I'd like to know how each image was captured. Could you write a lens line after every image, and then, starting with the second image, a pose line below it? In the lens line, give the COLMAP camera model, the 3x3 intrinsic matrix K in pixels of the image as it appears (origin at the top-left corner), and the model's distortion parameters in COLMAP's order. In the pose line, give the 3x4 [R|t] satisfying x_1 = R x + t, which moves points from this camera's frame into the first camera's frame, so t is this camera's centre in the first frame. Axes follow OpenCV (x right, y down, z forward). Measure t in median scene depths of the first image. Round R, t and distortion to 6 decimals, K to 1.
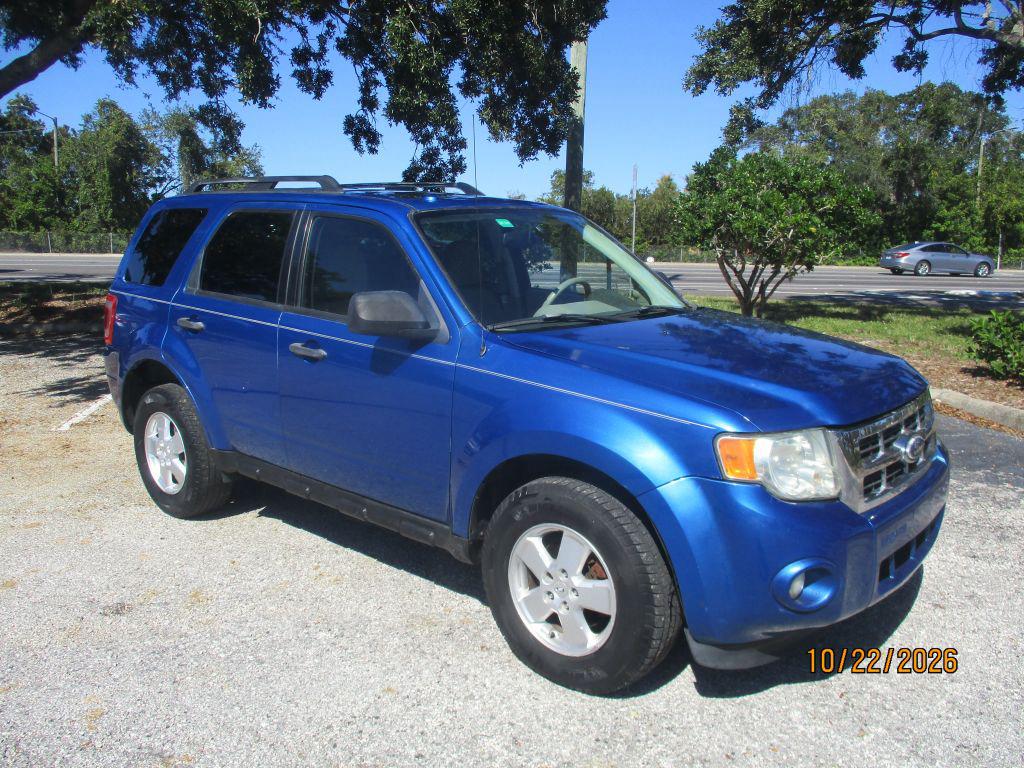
lens RADIAL K [[851.8, 0, 511.4], [0, 851.8, 385.6], [0, 0, 1]] dist [-0.032500, 0.007603]
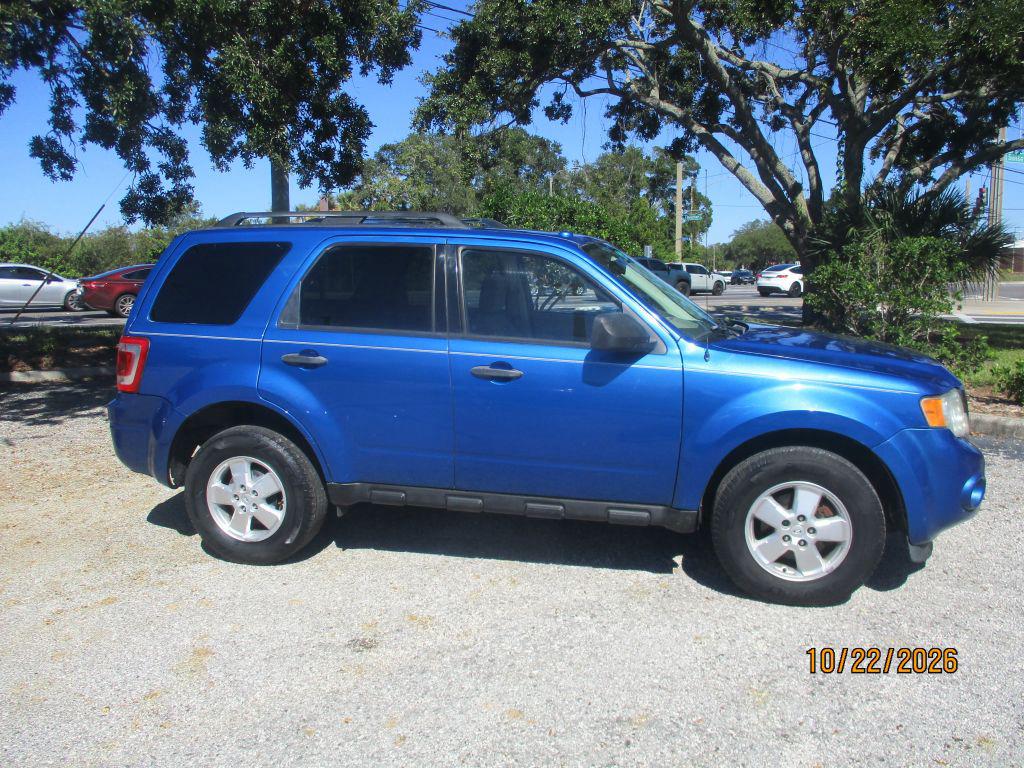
lens RADIAL K [[851.8, 0, 511.4], [0, 851.8, 385.7], [0, 0, 1]] dist [-0.032500, 0.007603]
pose [[0.887066, -0.080060, 0.454647, -0.183634], [0.095192, 0.995404, -0.010445, -0.002689], [-0.451721, 0.052544, 0.890611, 0.003913]]
